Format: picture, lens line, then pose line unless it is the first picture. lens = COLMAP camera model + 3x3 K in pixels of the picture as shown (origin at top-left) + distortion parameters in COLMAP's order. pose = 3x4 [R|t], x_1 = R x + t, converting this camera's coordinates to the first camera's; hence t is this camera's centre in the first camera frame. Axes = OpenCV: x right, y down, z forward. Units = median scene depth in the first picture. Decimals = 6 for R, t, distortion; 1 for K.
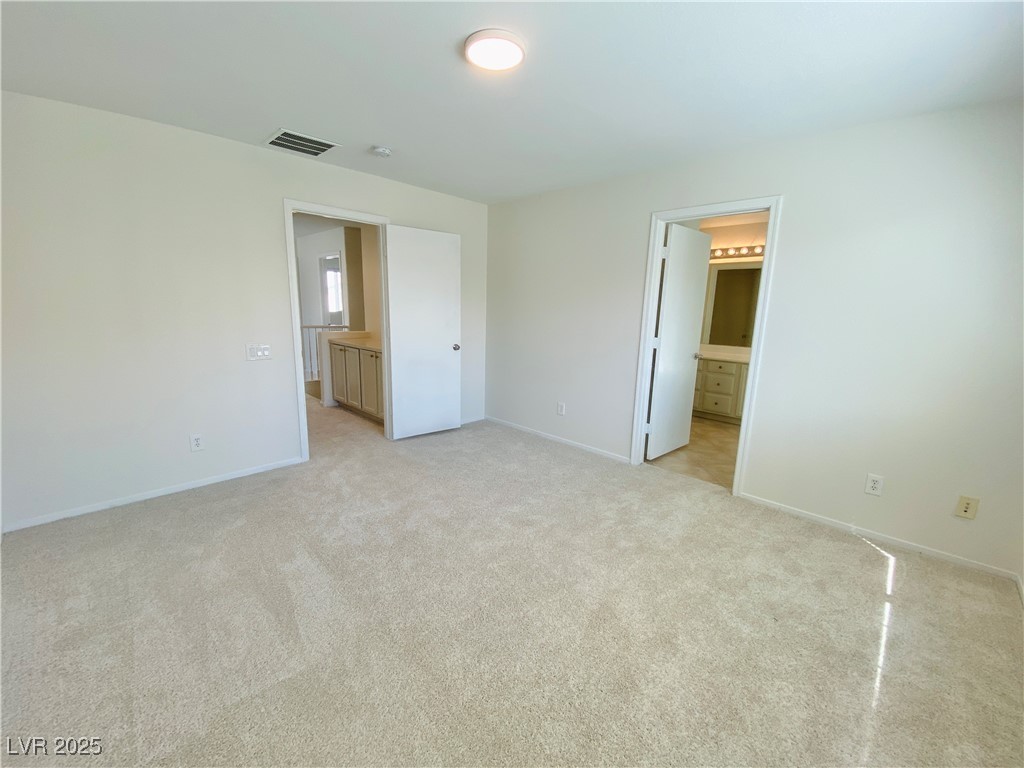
lens RADIAL K [[415.7, 0, 510.0], [0, 415.7, 383.6], [0, 0, 1]] dist [0.022123, -0.022440]
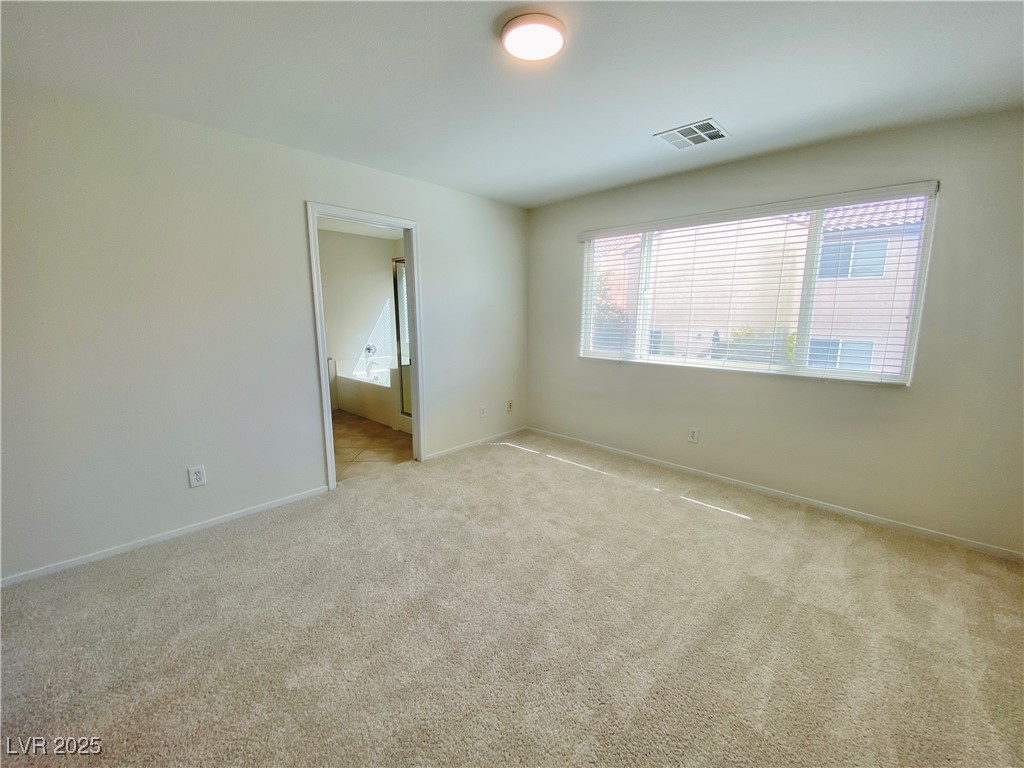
lens RADIAL K [[415.7, 0, 510.0], [0, 415.7, 383.6], [0, 0, 1]] dist [0.022123, -0.022440]
pose [[-0.003858, -0.192931, 0.981205, -0.736713], [0.193165, 0.962588, 0.190030, -0.160289], [-0.981159, 0.190268, 0.033554, 0.785889]]
